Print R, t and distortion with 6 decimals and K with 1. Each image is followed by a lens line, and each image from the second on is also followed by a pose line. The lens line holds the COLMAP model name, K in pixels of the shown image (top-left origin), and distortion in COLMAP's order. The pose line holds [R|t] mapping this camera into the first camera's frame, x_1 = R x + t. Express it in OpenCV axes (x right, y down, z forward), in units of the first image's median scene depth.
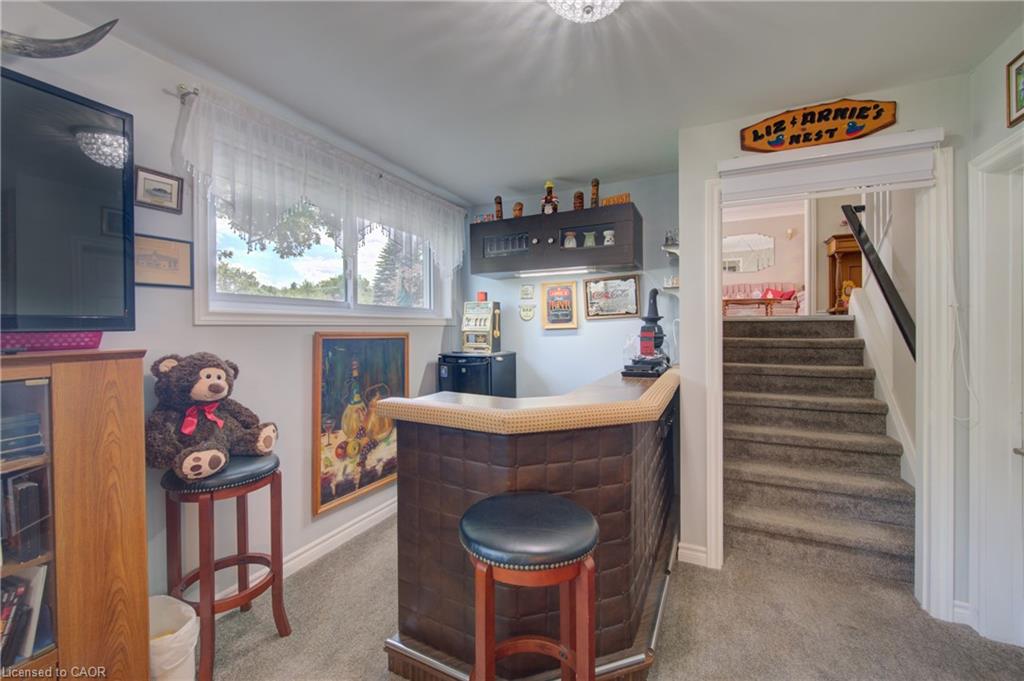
lens RADIAL K [[410.2, 0, 506.8], [0, 410.2, 325.1], [0, 0, 1]] dist [-0.006166, -0.000789]
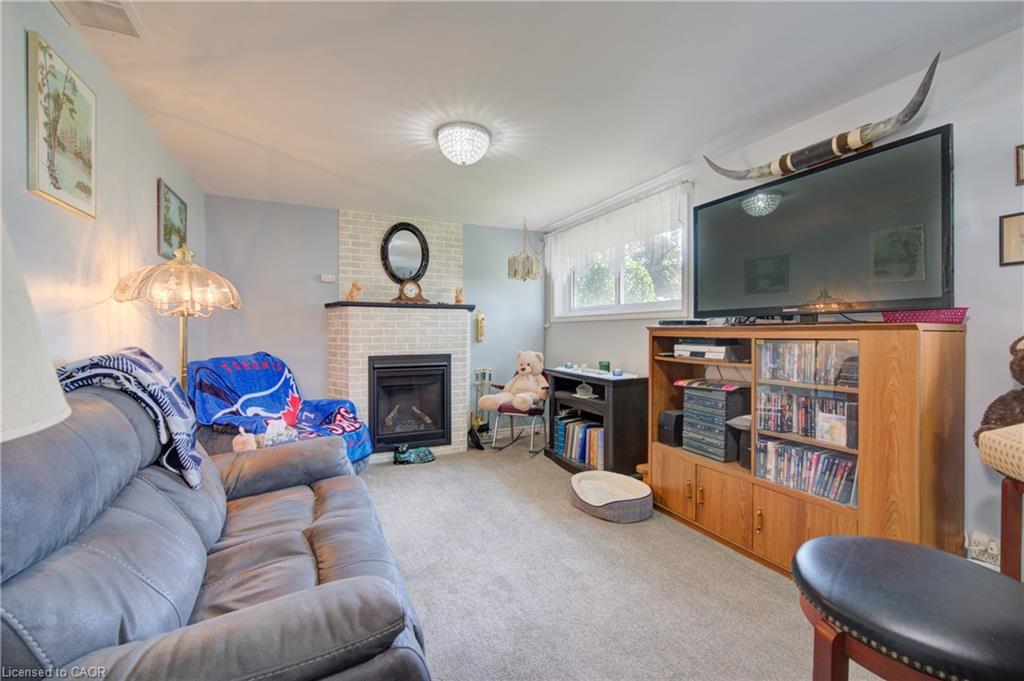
lens RADIAL K [[410.2, 0, 515.3], [0, 410.2, 333.6], [0, 0, 1]] dist [-0.006166, -0.000789]
pose [[-0.629559, 0.002674, -0.776948, 0.441987], [0.005573, 0.999984, -0.001074, 0.046056], [0.776932, -0.005006, -0.629564, 0.443457]]
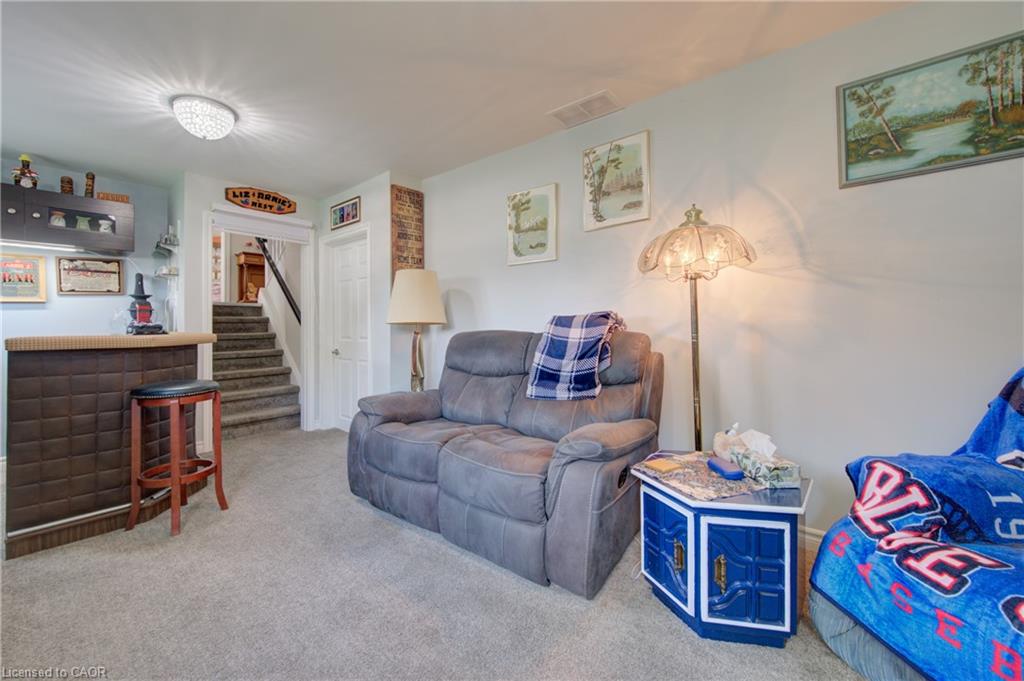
lens RADIAL K [[410.2, 0, 492.8], [0, 410.2, 325.2], [0, 0, 1]] dist [-0.006166, -0.000789]
pose [[0.259609, 0.000859, 0.965714, -0.738775], [0.002922, 0.999994, -0.001675, 0.099388], [-0.965709, 0.003256, 0.259605, -0.493407]]
